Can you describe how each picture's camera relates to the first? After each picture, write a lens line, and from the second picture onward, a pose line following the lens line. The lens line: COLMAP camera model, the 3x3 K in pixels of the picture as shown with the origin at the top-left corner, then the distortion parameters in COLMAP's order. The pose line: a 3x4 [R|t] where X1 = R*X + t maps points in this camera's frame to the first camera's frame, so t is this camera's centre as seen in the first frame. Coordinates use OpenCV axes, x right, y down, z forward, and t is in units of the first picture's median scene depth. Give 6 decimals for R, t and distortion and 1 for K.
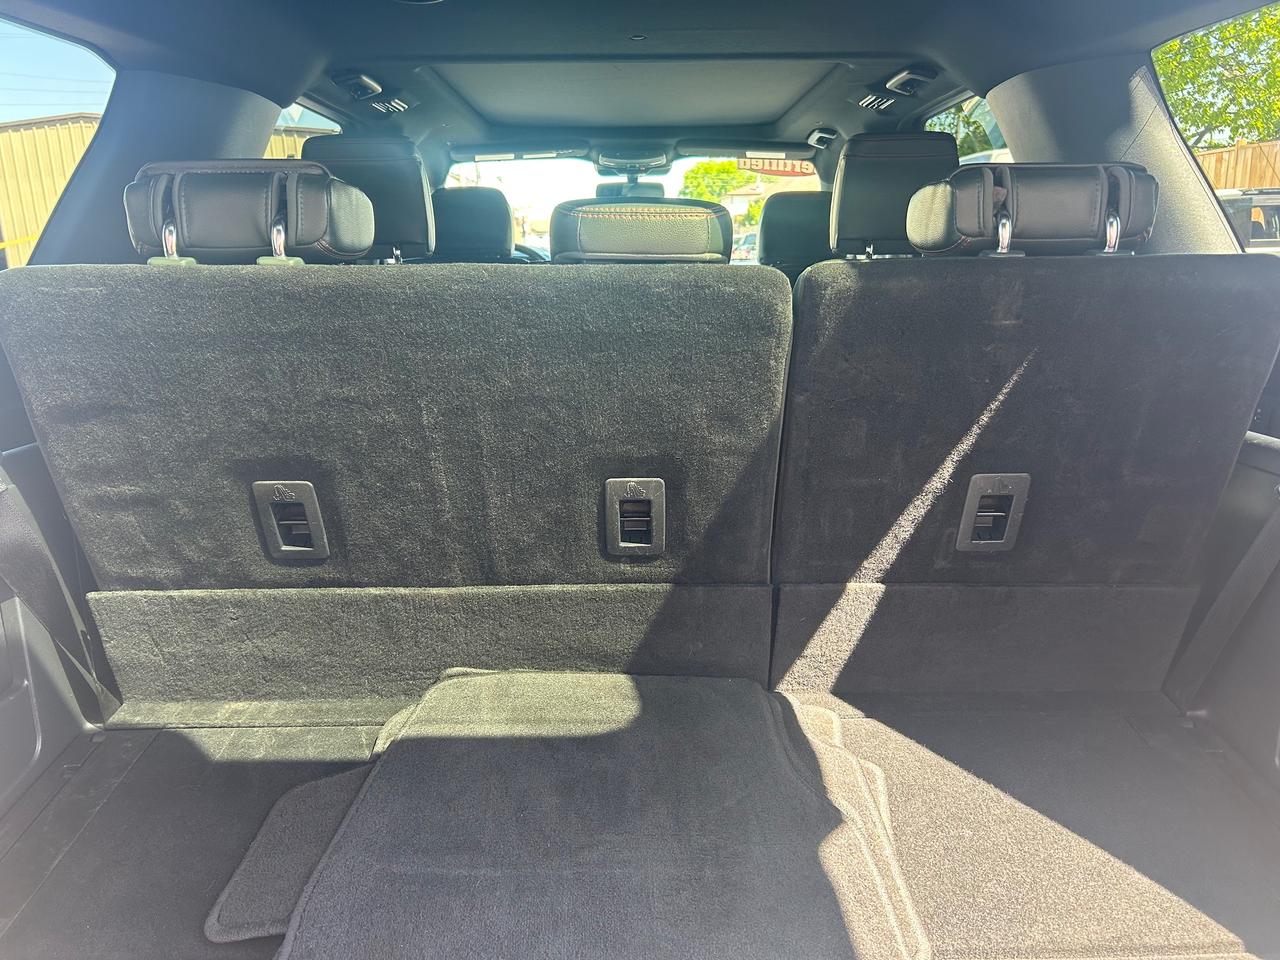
lens RADIAL K [[964.0, 0, 641.9], [0, 964.0, 474.5], [0, 0, 1]] dist [0.074528, -0.101741]
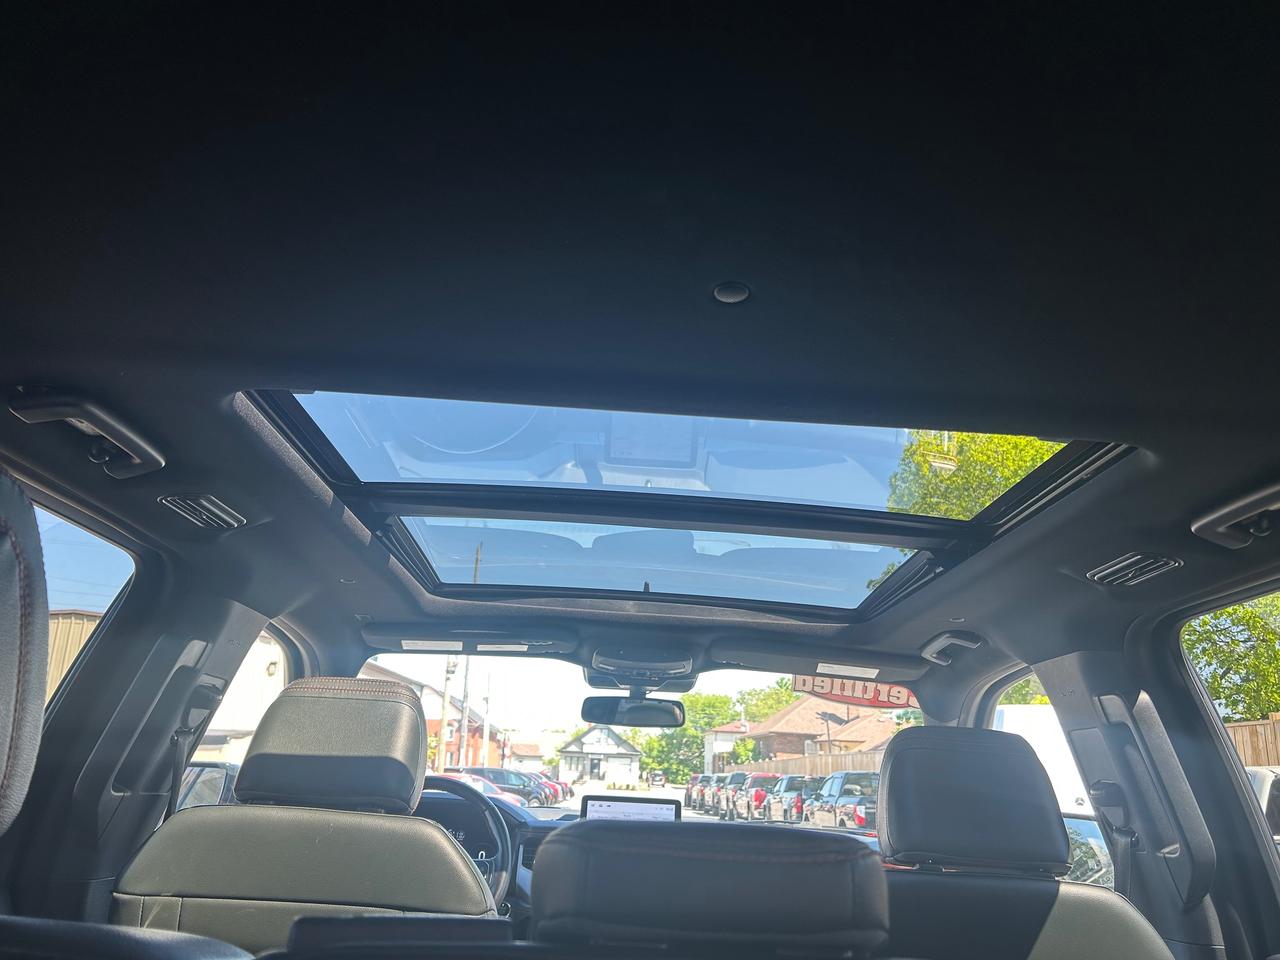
lens RADIAL K [[964.0, 0, 641.9], [0, 964.0, 474.5], [0, 0, 1]] dist [0.074528, -0.101741]
pose [[0.997674, 0.068146, -0.001338, -0.016838], [-0.059316, 0.858396, -0.509546, -0.093397], [-0.033575, 0.508440, 0.860442, 0.346884]]
